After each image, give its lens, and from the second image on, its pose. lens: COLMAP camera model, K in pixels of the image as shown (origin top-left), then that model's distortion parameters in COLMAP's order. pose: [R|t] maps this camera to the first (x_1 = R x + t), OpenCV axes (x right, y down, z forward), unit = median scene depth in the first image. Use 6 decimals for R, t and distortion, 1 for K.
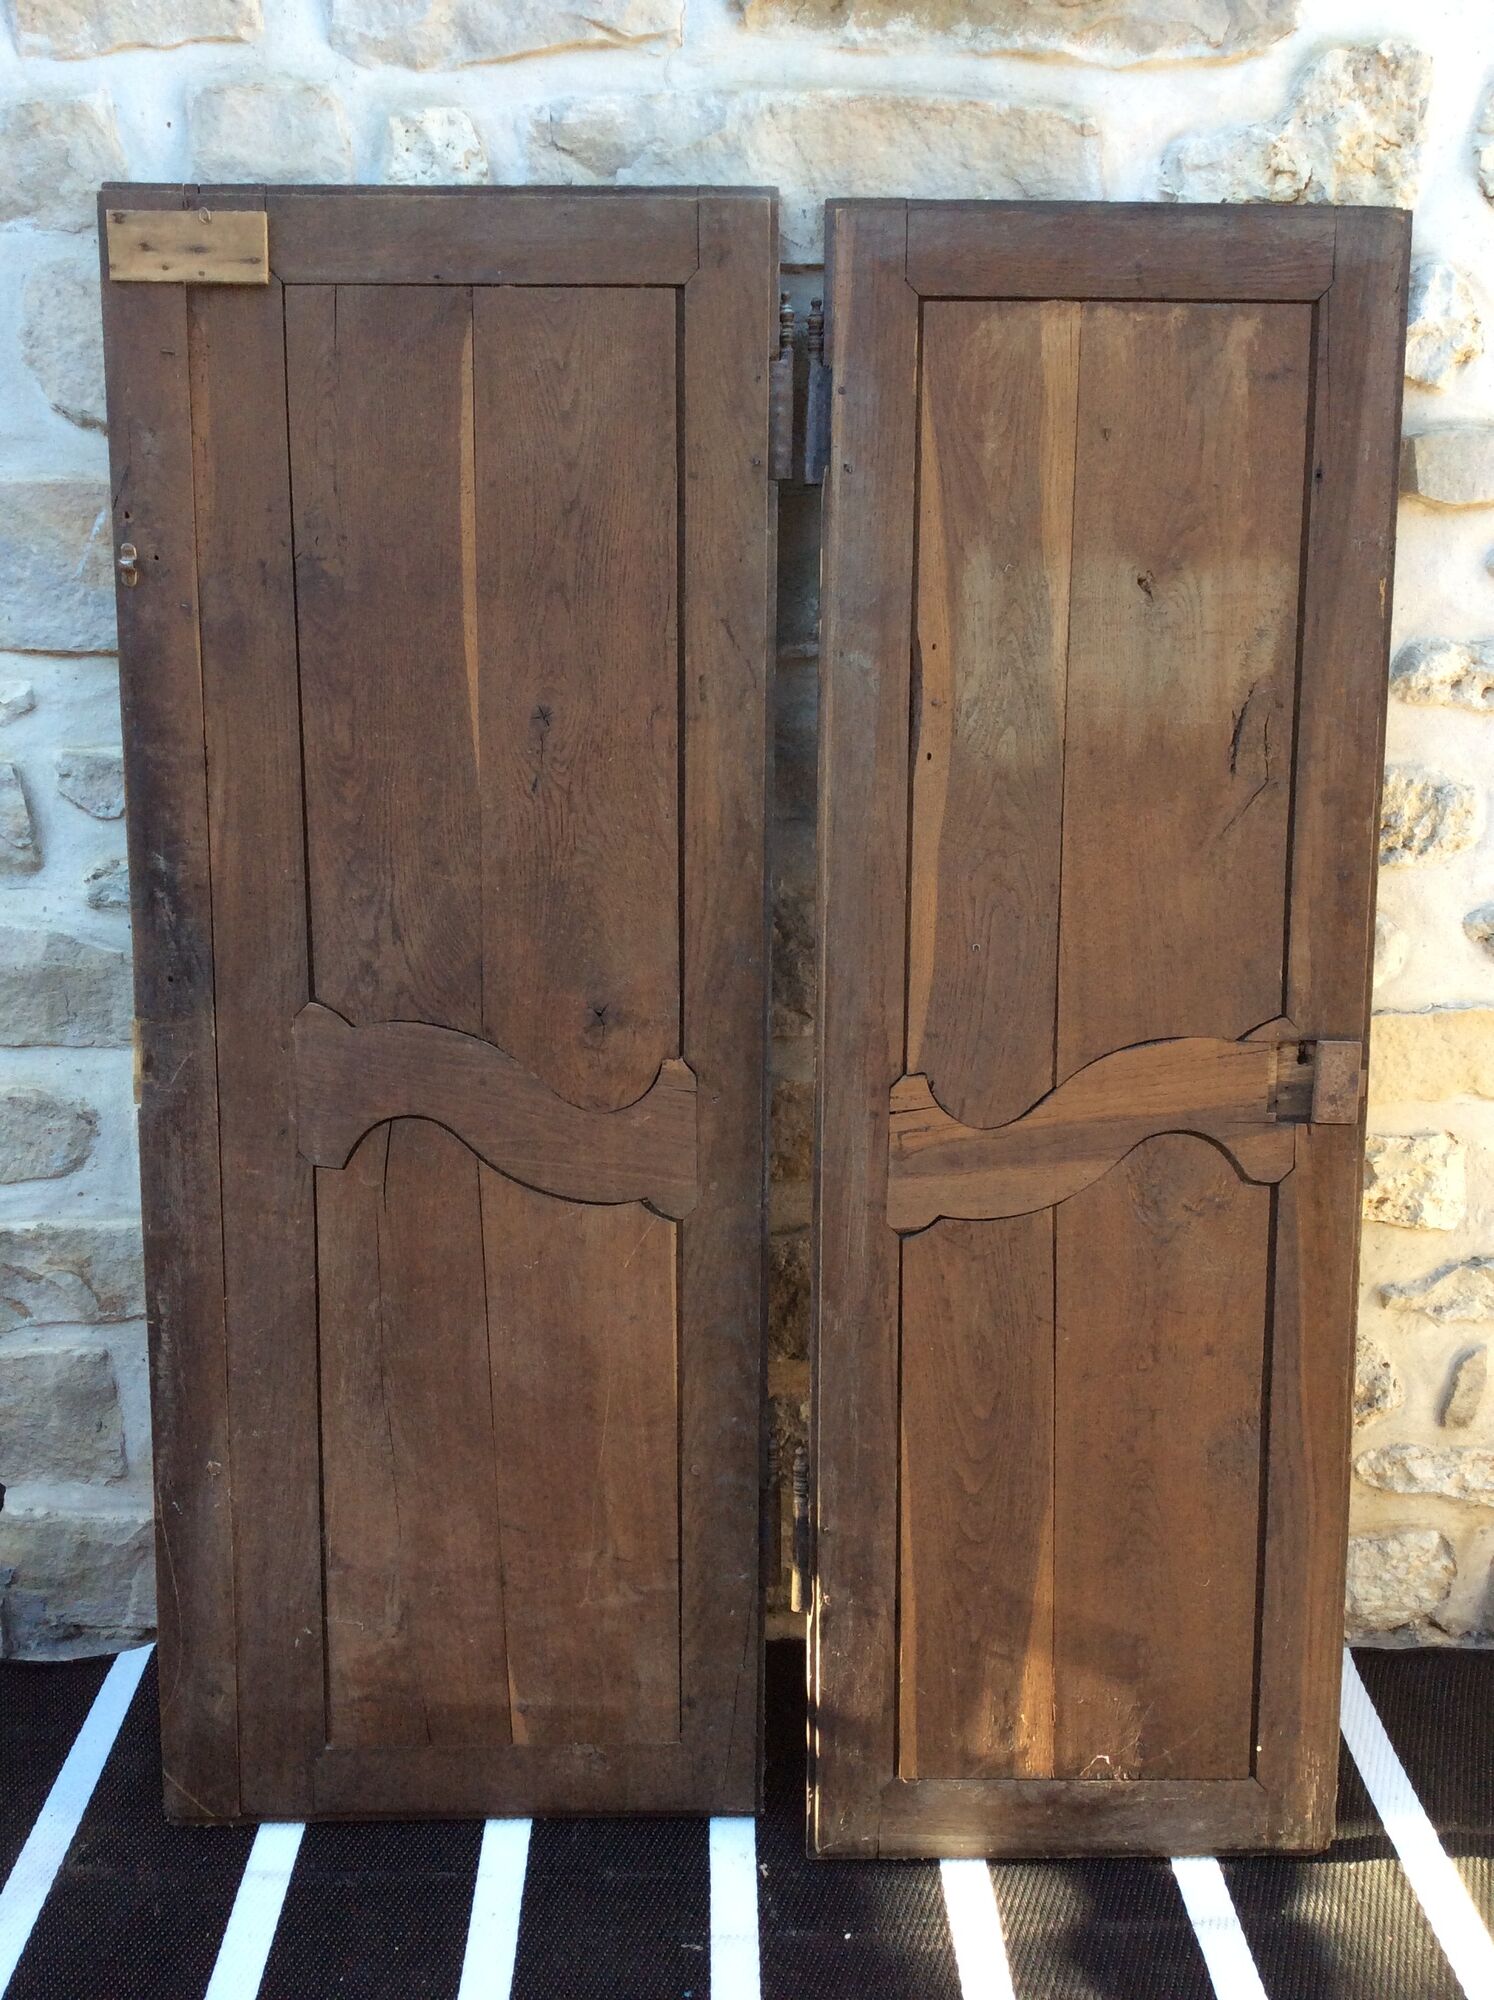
lens RADIAL K [[1799.6, 0, 697.1], [0, 1799.6, 993.9], [0, 0, 1]] dist [0.094144, -0.157693]
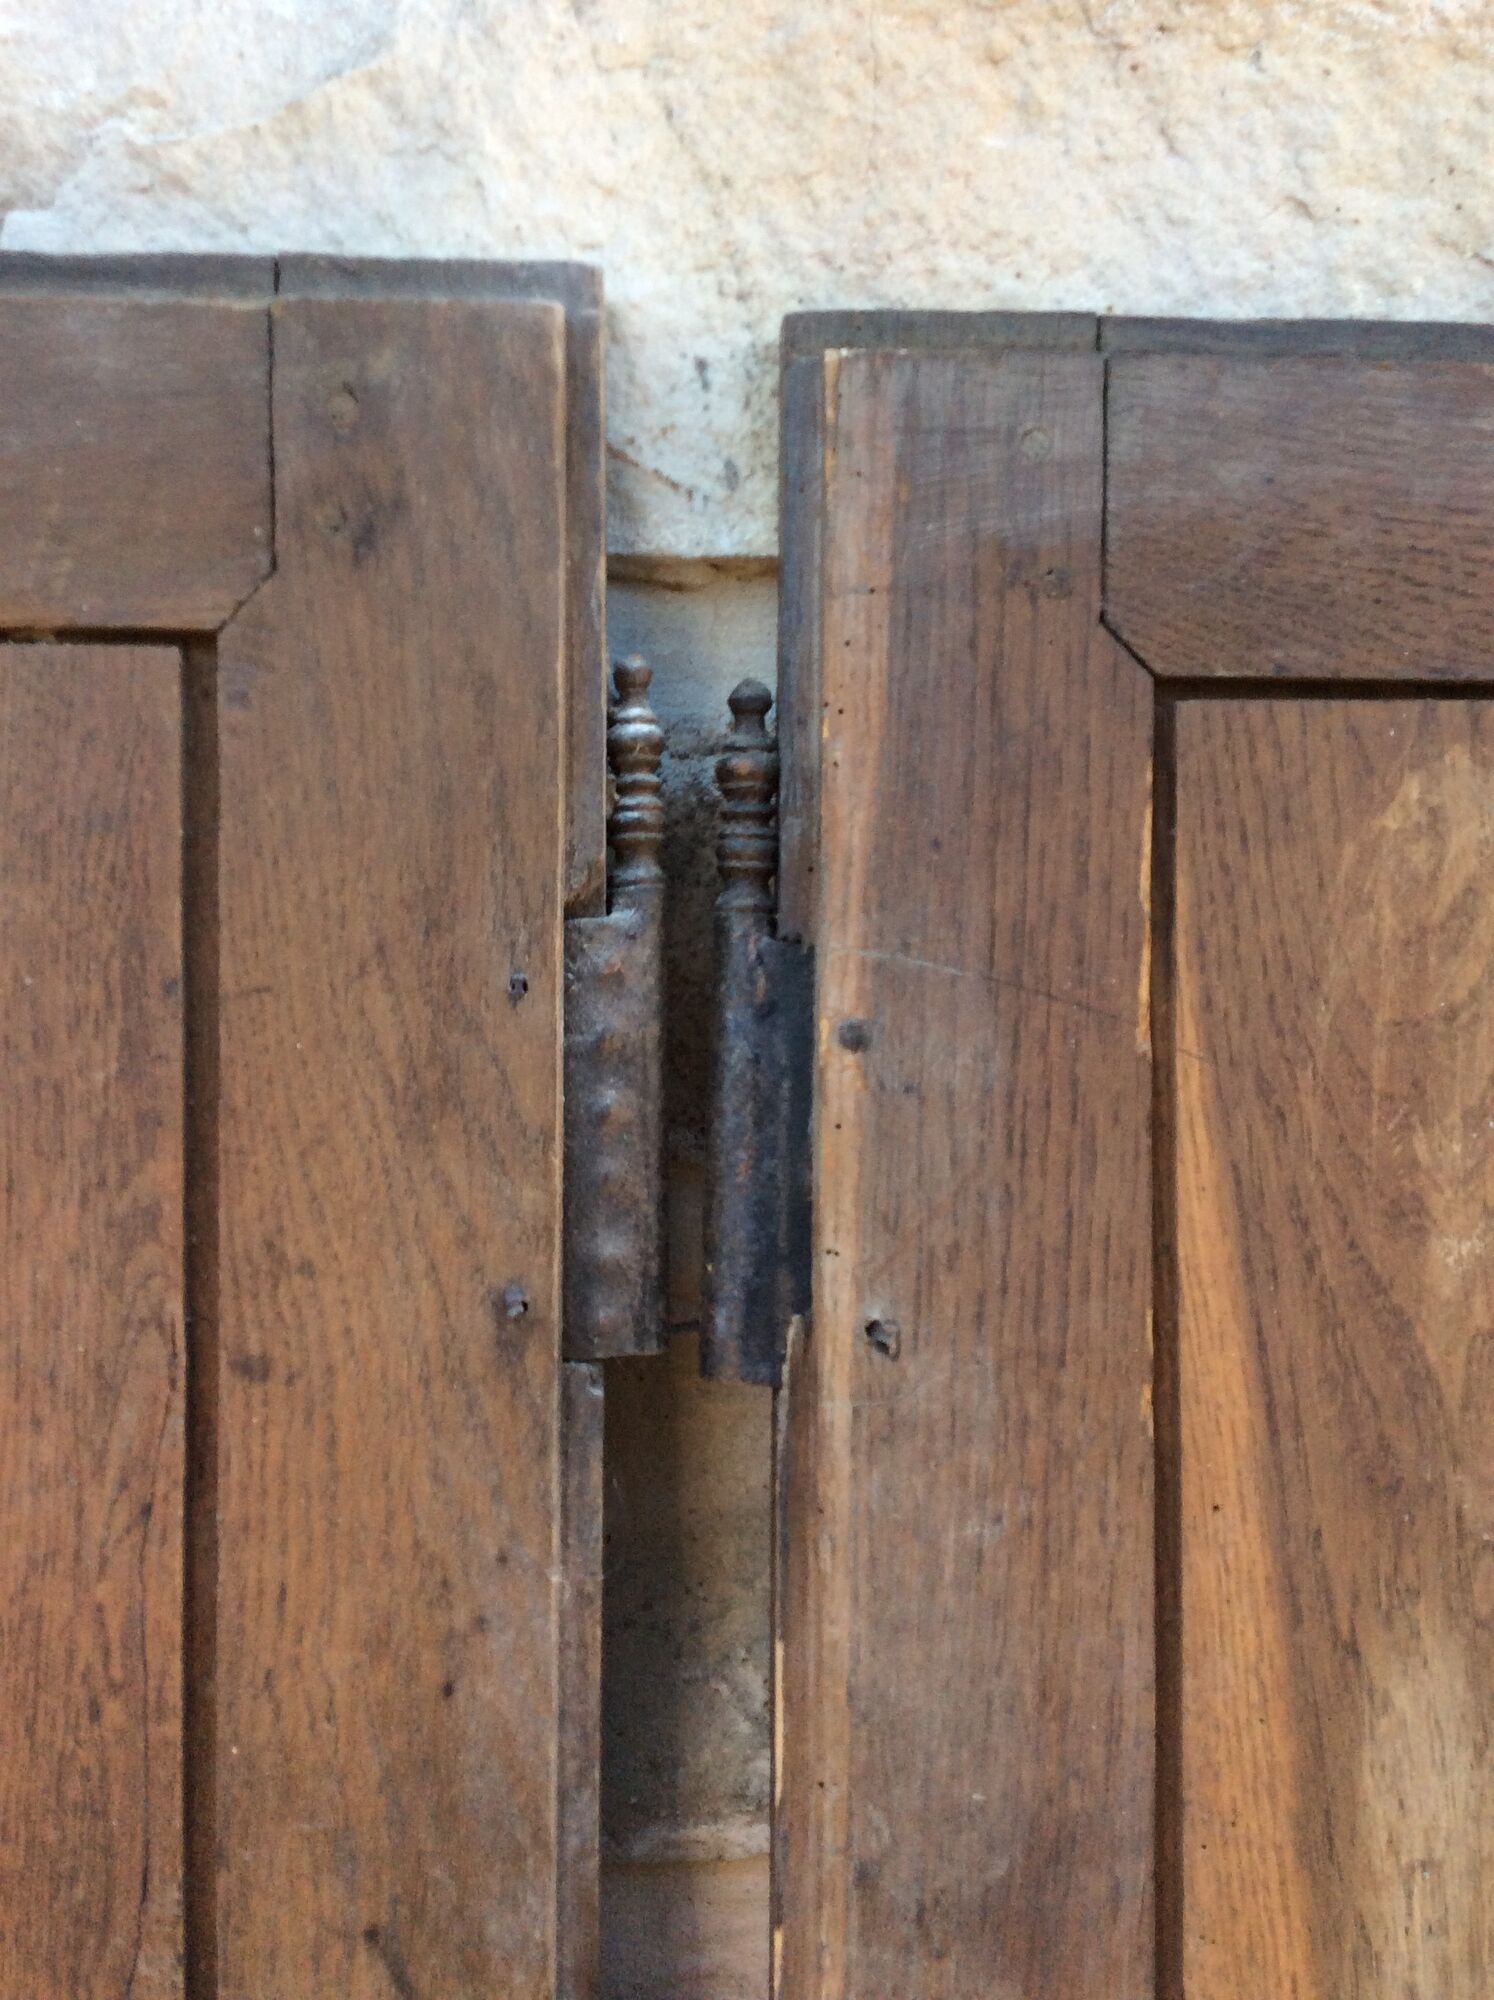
lens RADIAL K [[1847.8, 0, 661.3], [0, 1847.8, 999.5], [0, 0, 1]] dist [0.093231, -0.132156]
pose [[0.999955, 0.003118, 0.008928, 0.050387], [-0.001829, 0.990017, -0.140934, -0.298328], [-0.009278, 0.140911, 0.989979, 0.739777]]
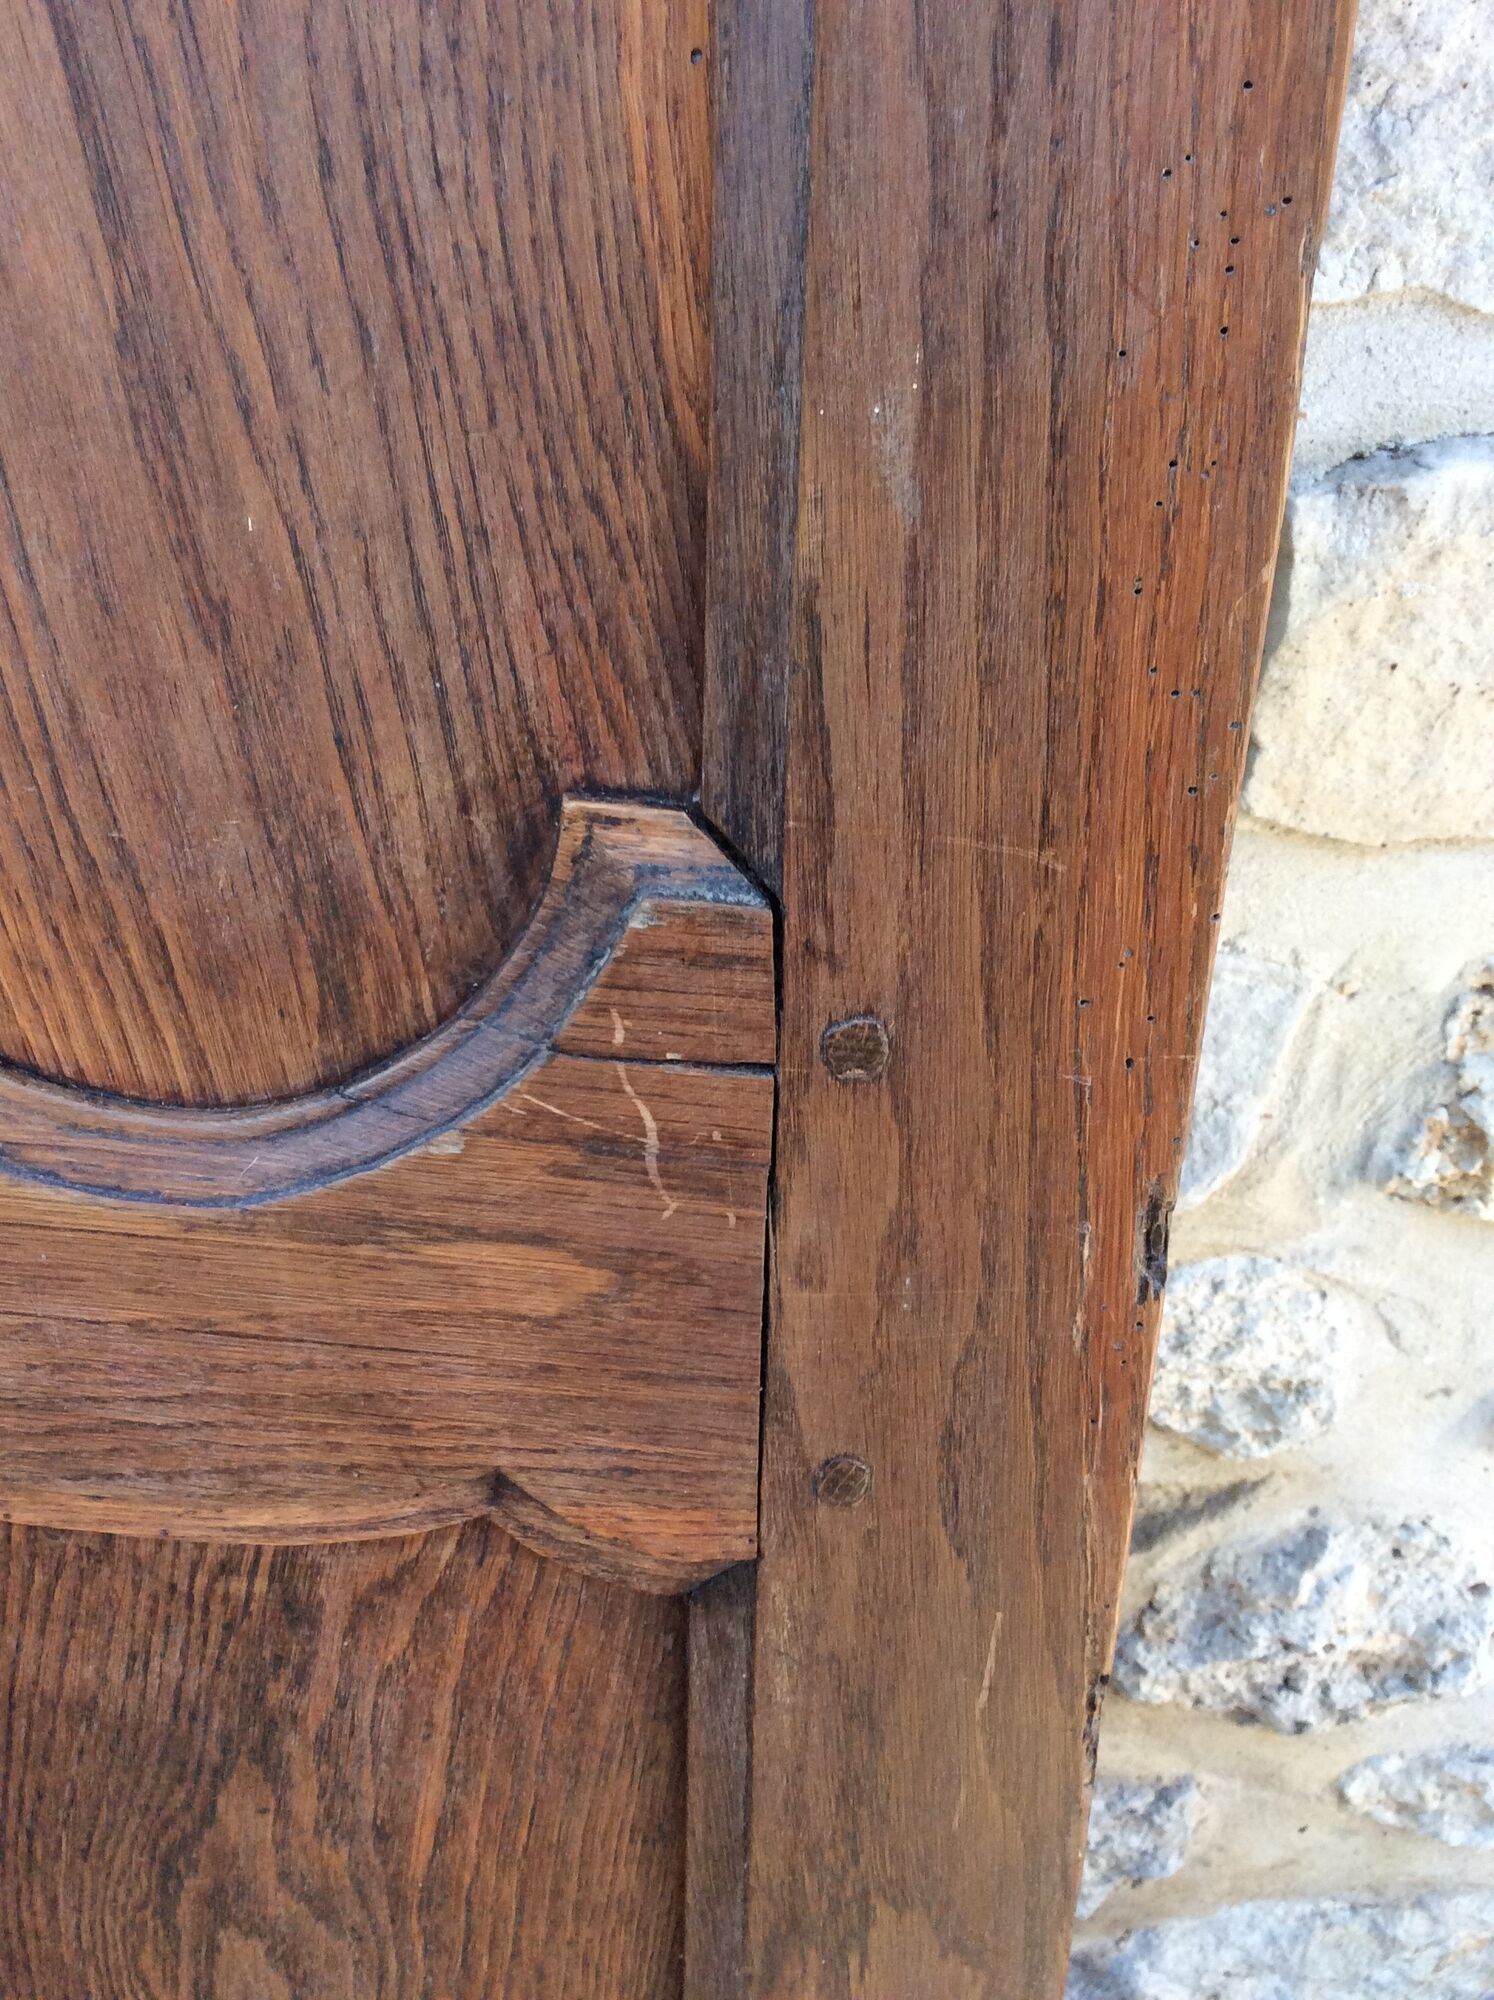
lens RADIAL K [[1834.1, 0, 708.4], [0, 1834.1, 1006.9], [0, 0, 1]] dist [0.043776, -0.077960]
pose [[0.999512, 0.006438, 0.030556, 0.276959], [-0.015563, 0.951025, 0.308722, 0.007179], [-0.027072, -0.309047, 0.950661, 0.868879]]
